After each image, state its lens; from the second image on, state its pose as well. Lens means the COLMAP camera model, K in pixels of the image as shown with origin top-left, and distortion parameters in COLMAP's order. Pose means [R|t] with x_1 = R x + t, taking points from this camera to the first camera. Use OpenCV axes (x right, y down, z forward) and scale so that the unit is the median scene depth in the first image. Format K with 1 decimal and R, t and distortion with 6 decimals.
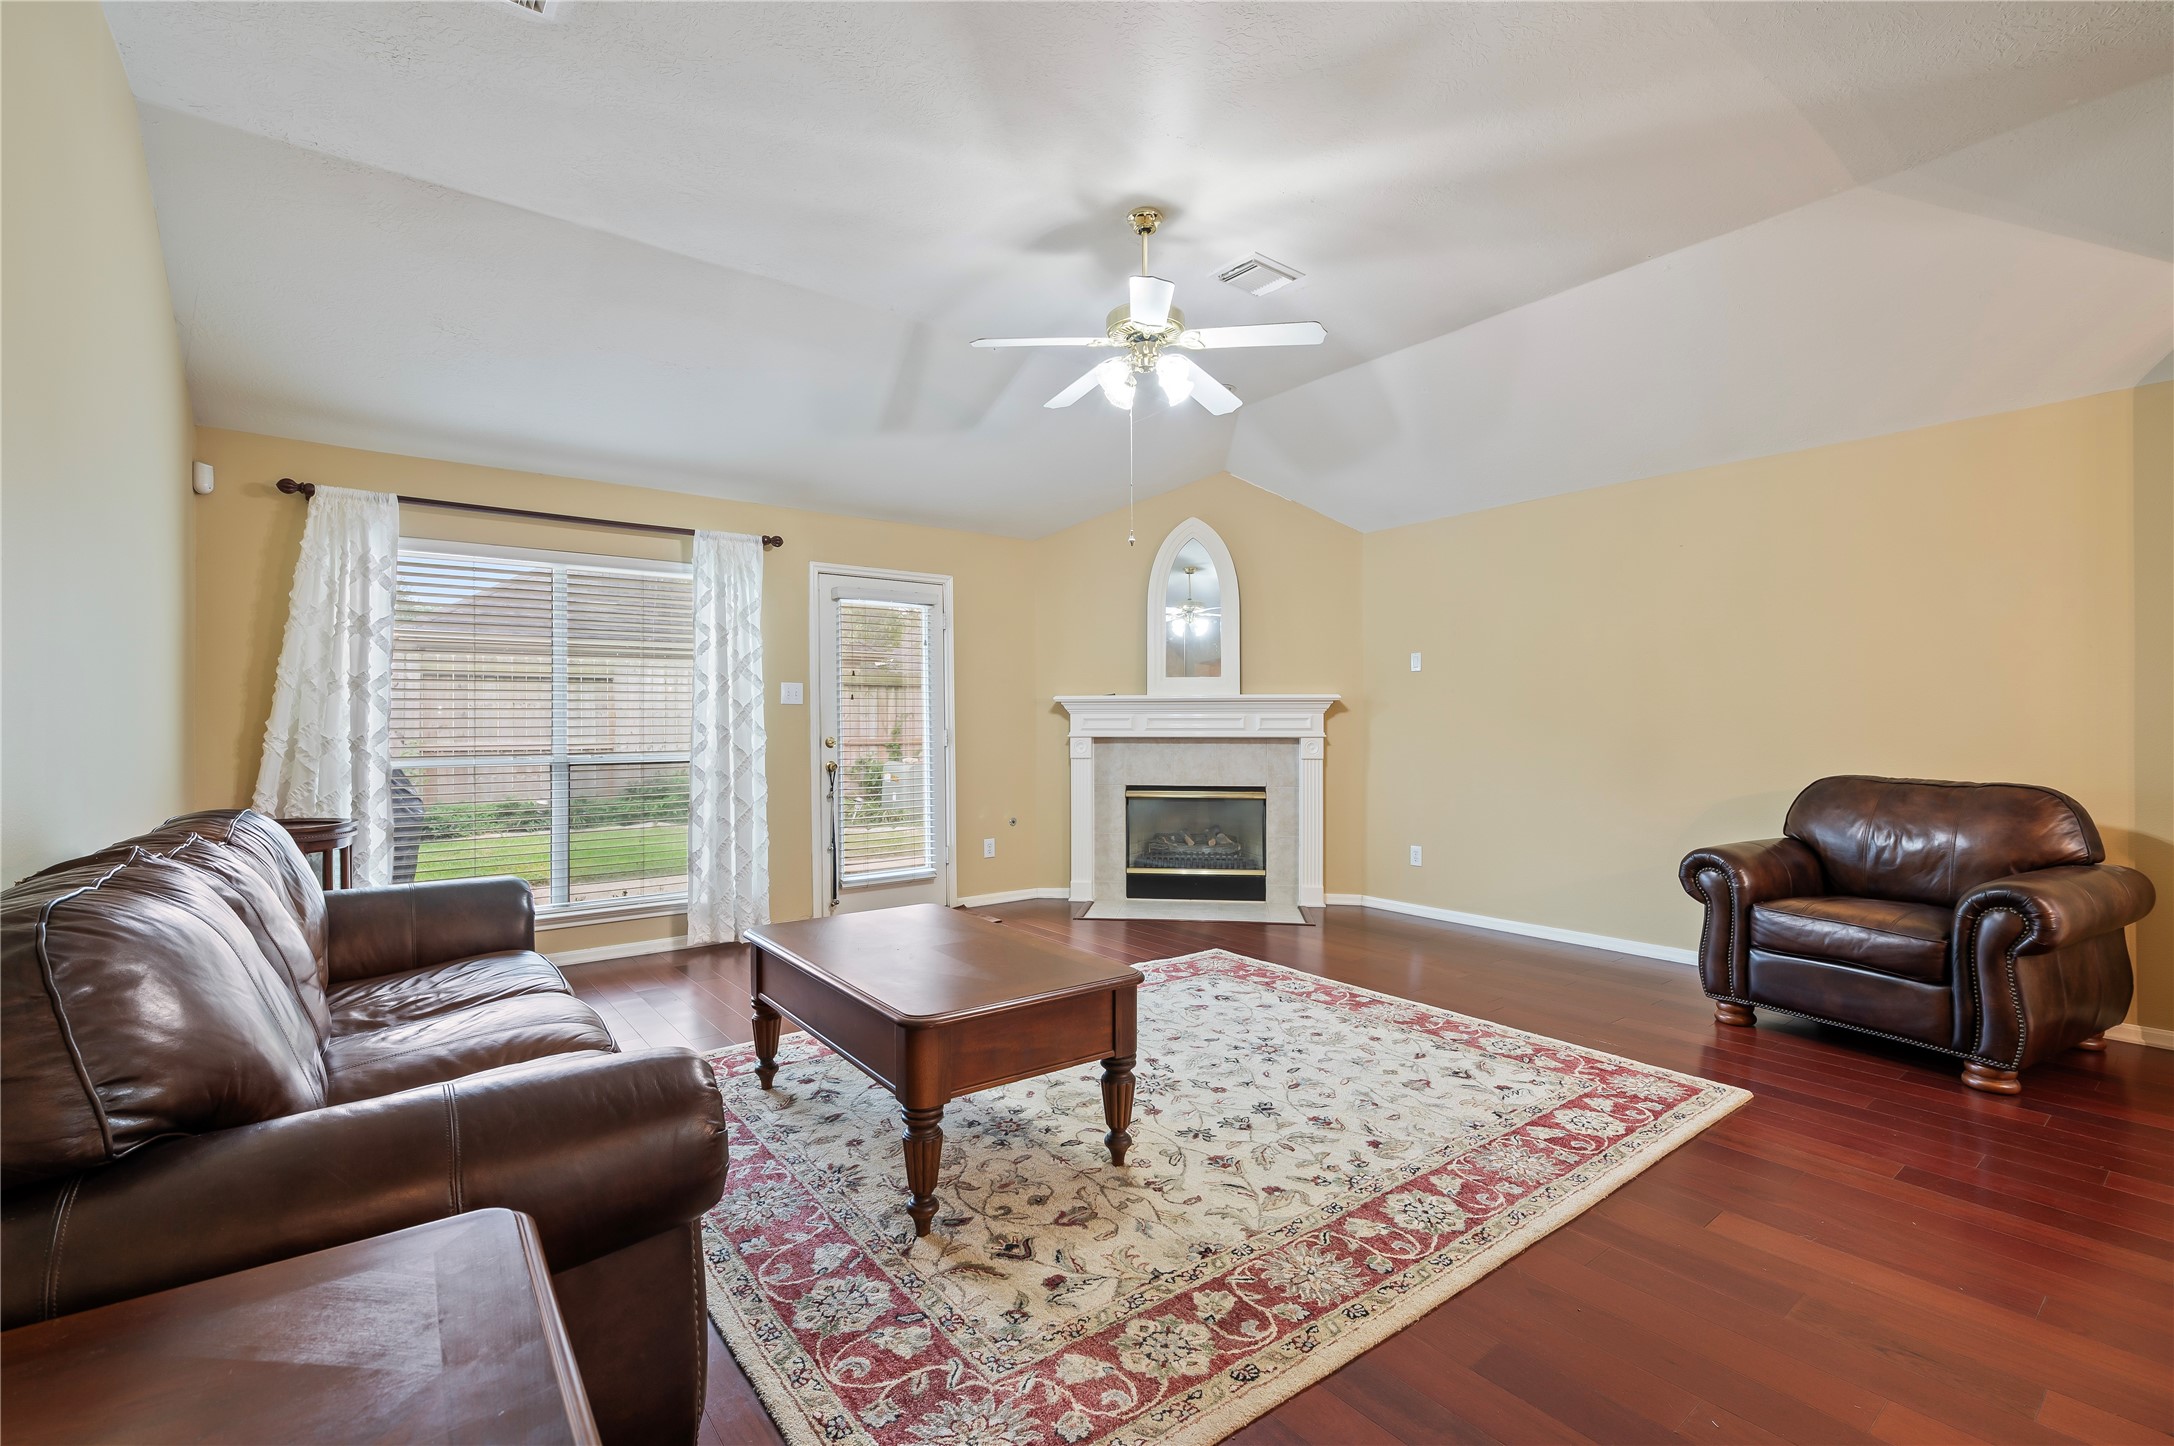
lens RADIAL K [[946.7, 0, 1091.7], [0, 946.7, 731.0], [0, 0, 1]] dist [-0.010188, 0.000015]
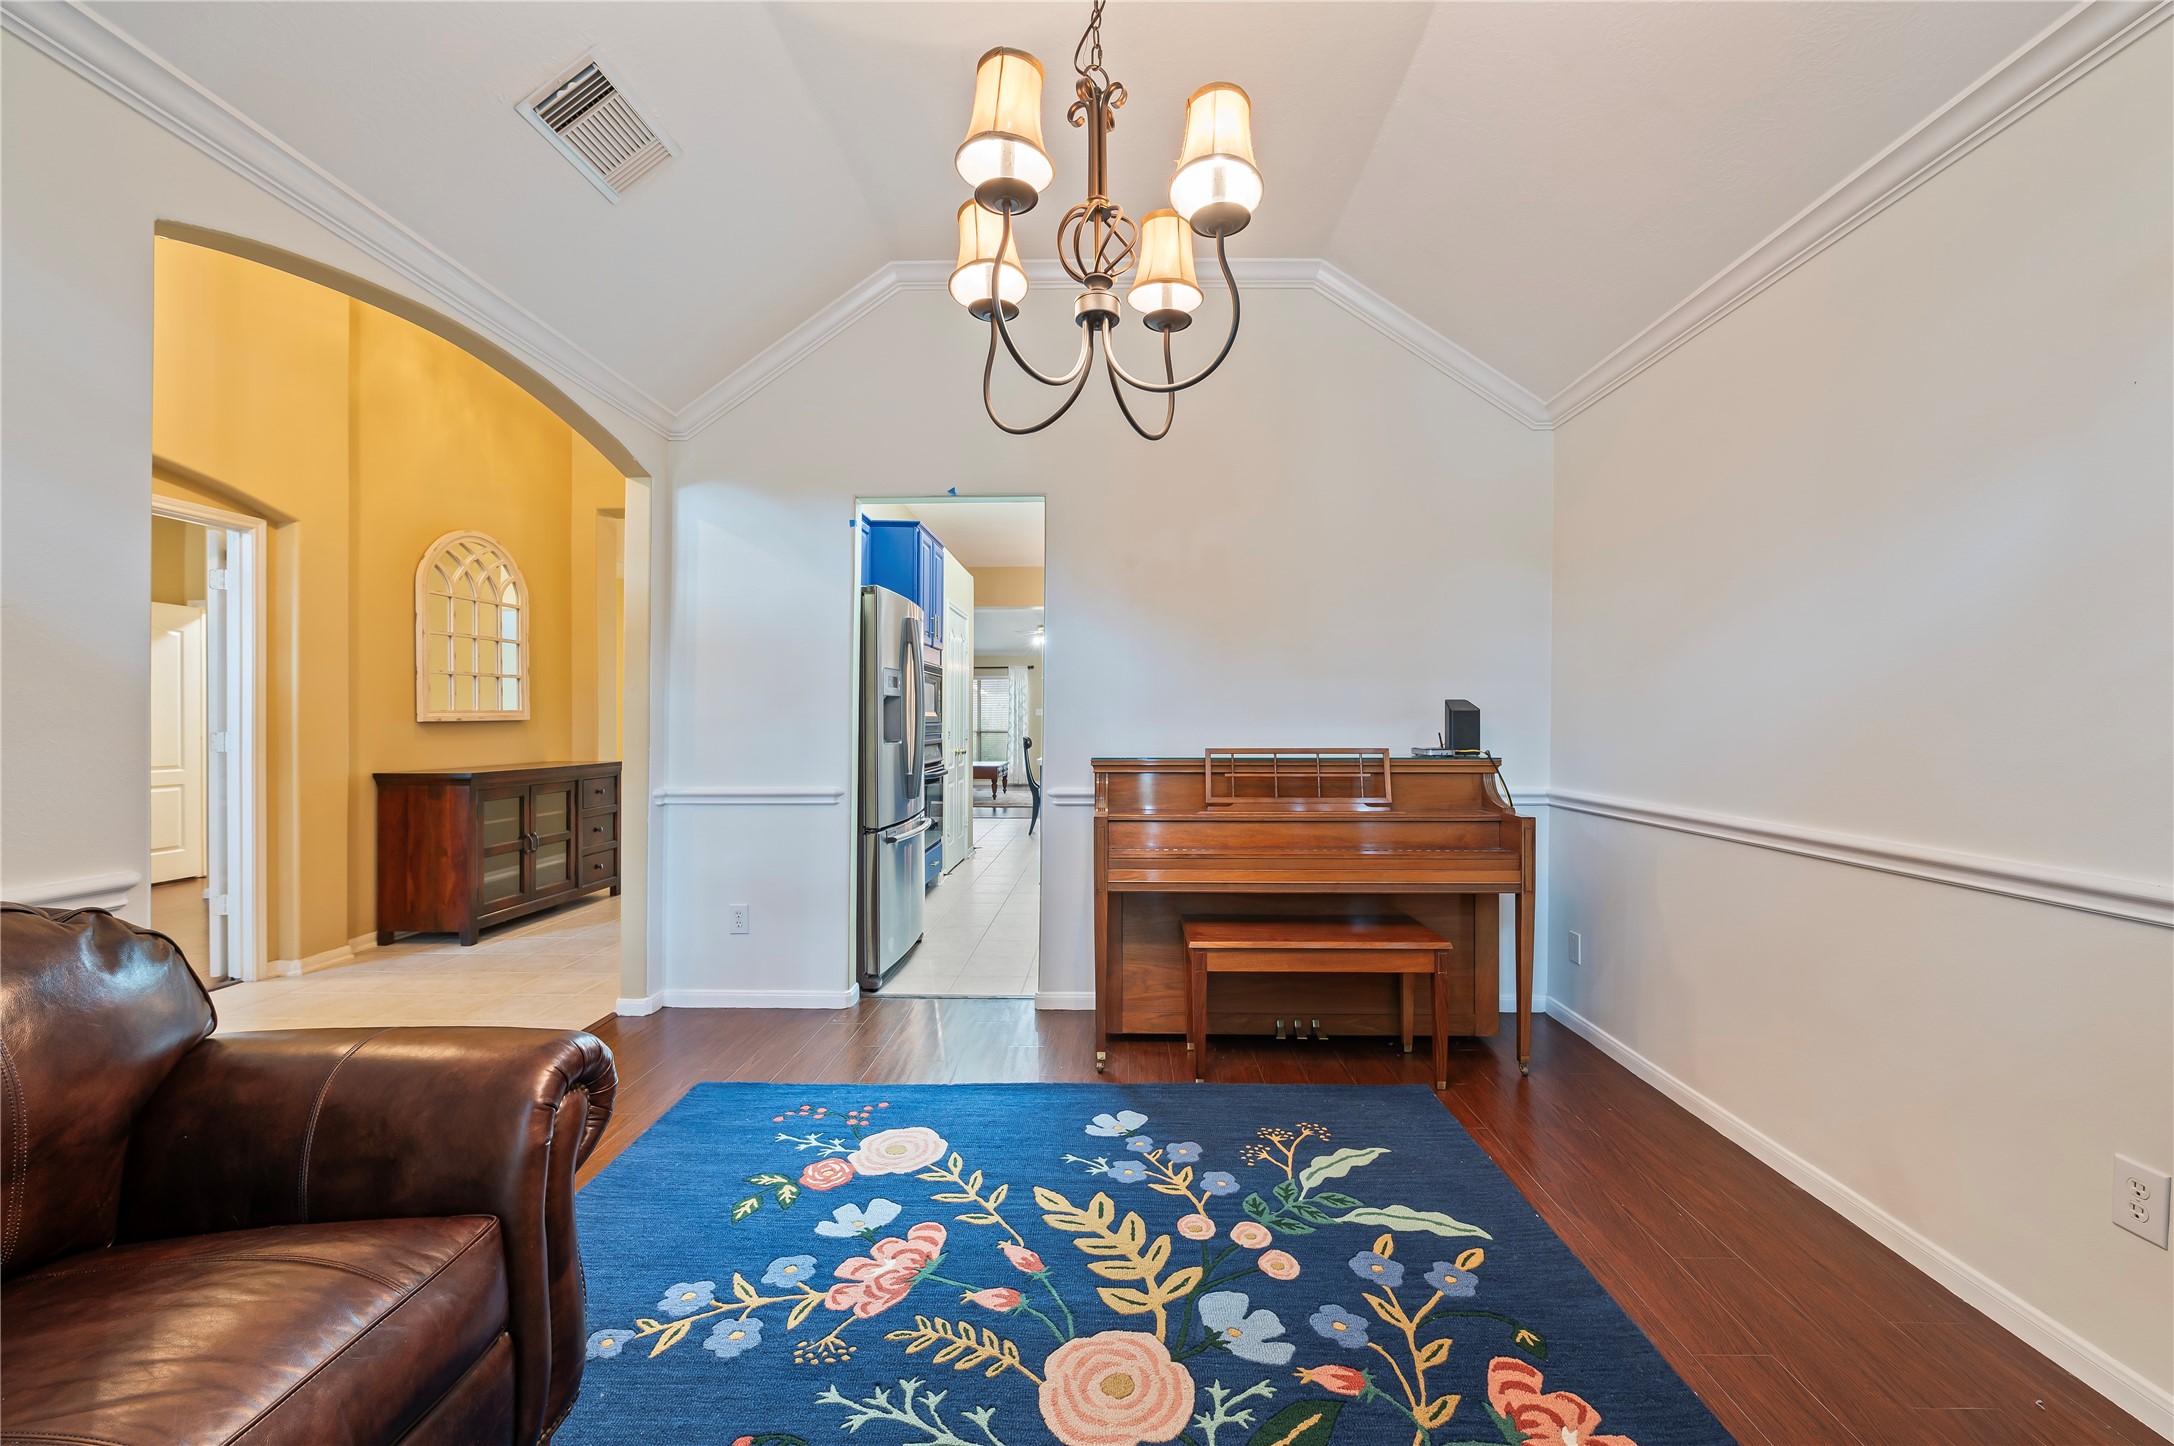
lens RADIAL K [[868.5, 0, 1093.8], [0, 868.5, 712.7], [0, 0, 1]] dist [0.004527, 0.000198]
pose [[0.795982, -0.006139, -0.605290, 1.687710], [-0.005685, 0.999829, -0.017617, 0.012904], [0.605294, 0.017464, 0.795810, -1.293073]]
